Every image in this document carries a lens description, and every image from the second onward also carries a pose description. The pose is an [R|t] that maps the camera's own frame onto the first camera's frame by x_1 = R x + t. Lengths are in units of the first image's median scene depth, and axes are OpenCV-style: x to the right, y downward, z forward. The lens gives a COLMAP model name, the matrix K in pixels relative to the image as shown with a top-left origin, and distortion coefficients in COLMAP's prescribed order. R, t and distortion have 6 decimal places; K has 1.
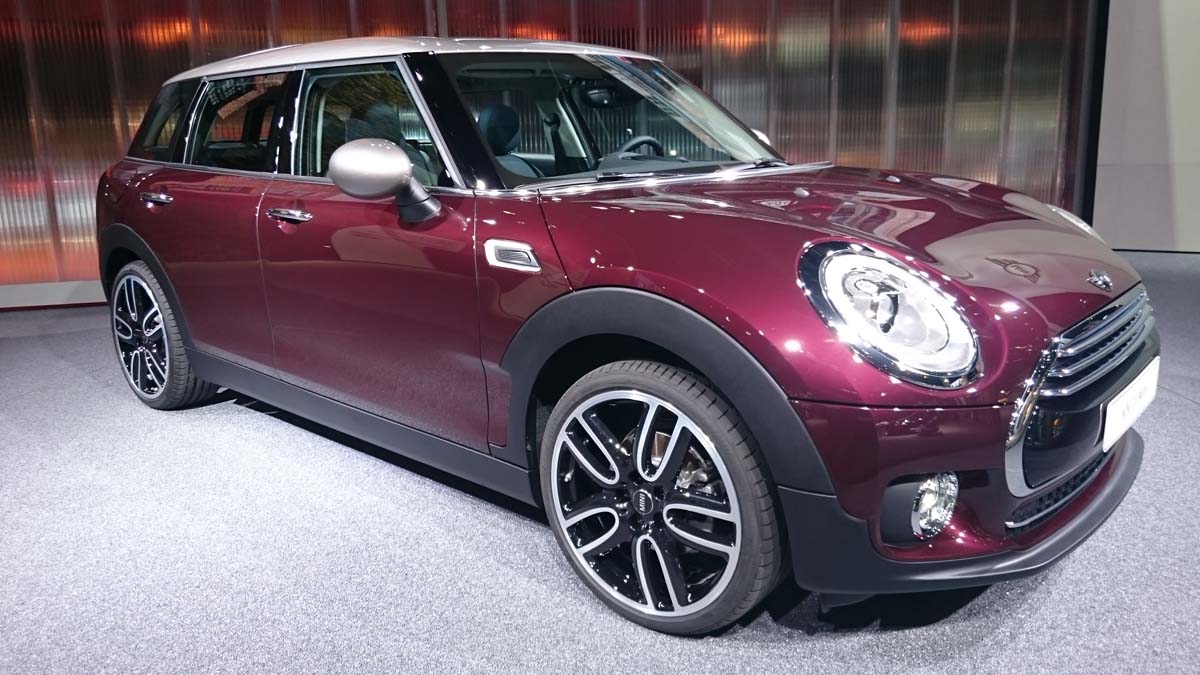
lens RADIAL K [[869.3, 0, 600.0], [0, 869.3, 337.5], [0, 0, 1]] dist [-0.001519, 0.002647]
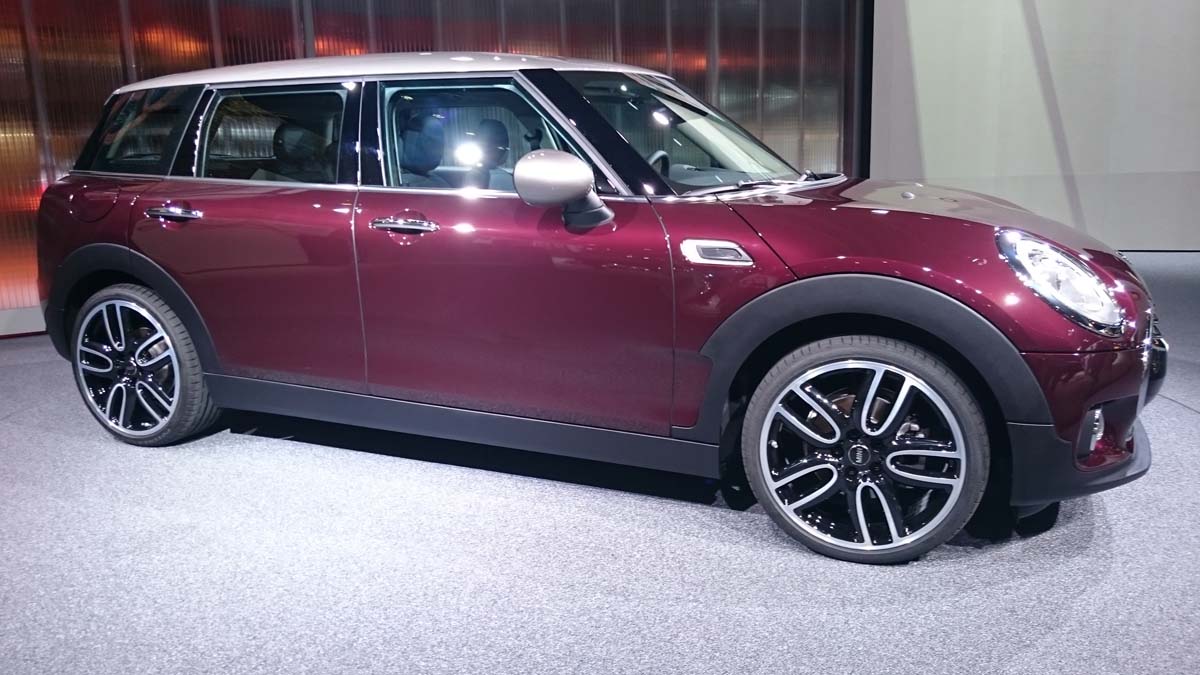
lens RADIAL K [[869.6, 0, 600.0], [0, 869.6, 337.5], [0, 0, 1]] dist [0.002140, -0.003704]
pose [[0.949490, -0.059837, 0.308040, -0.597060], [0.066182, 0.997756, -0.010182, 0.016667], [-0.306740, 0.030055, 0.951319, -0.022948]]
